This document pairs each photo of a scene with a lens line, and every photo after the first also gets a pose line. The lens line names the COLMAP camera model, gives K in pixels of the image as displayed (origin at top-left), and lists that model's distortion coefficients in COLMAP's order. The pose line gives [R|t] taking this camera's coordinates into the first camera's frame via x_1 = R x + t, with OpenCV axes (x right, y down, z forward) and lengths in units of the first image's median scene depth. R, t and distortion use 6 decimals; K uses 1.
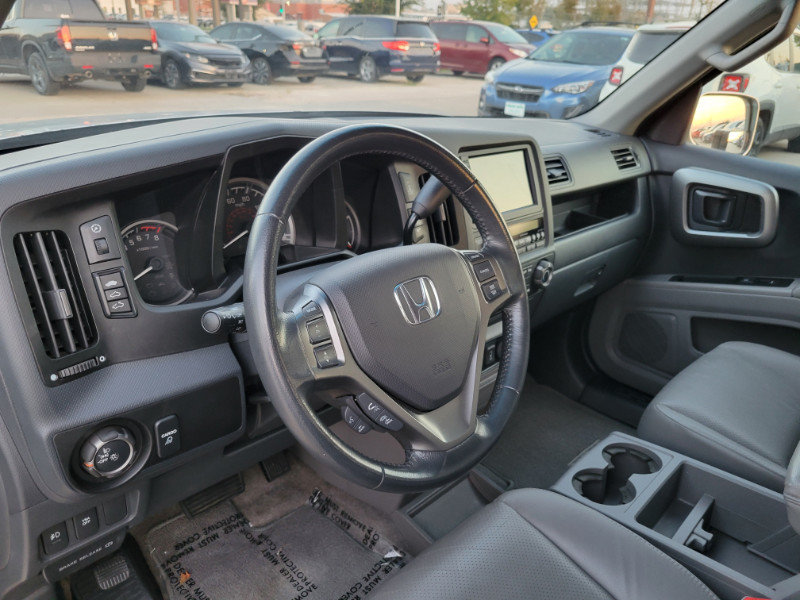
lens RADIAL K [[616.7, 0, 389.4], [0, 616.7, 303.2], [0, 0, 1]] dist [0.025057, -0.008533]
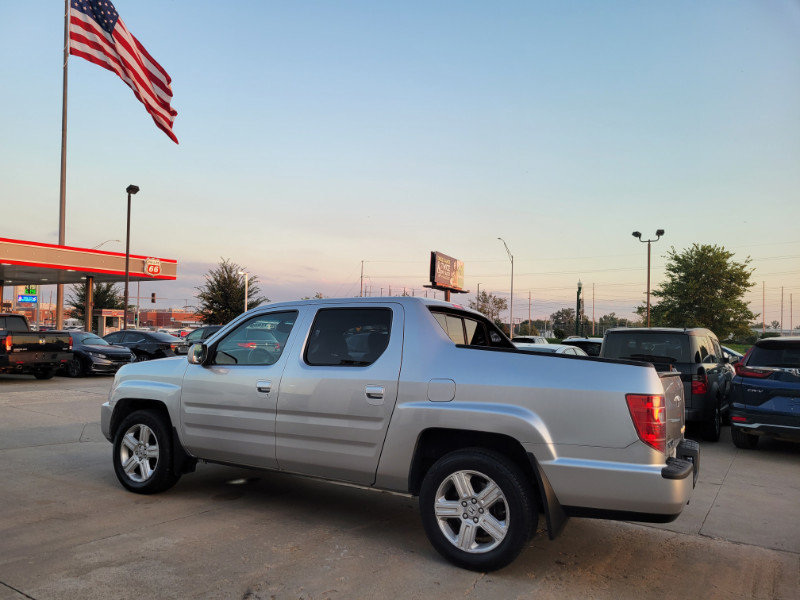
lens RADIAL K [[606.2, 0, 393.6], [0, 606.2, 303.6], [0, 0, 1]] dist [0.035138, -0.000118]
pose [[0.968483, 0.002708, 0.249064, -0.011465], [0.109001, 0.894500, -0.433576, 0.167127], [-0.223962, 0.447060, 0.866013, -0.384505]]
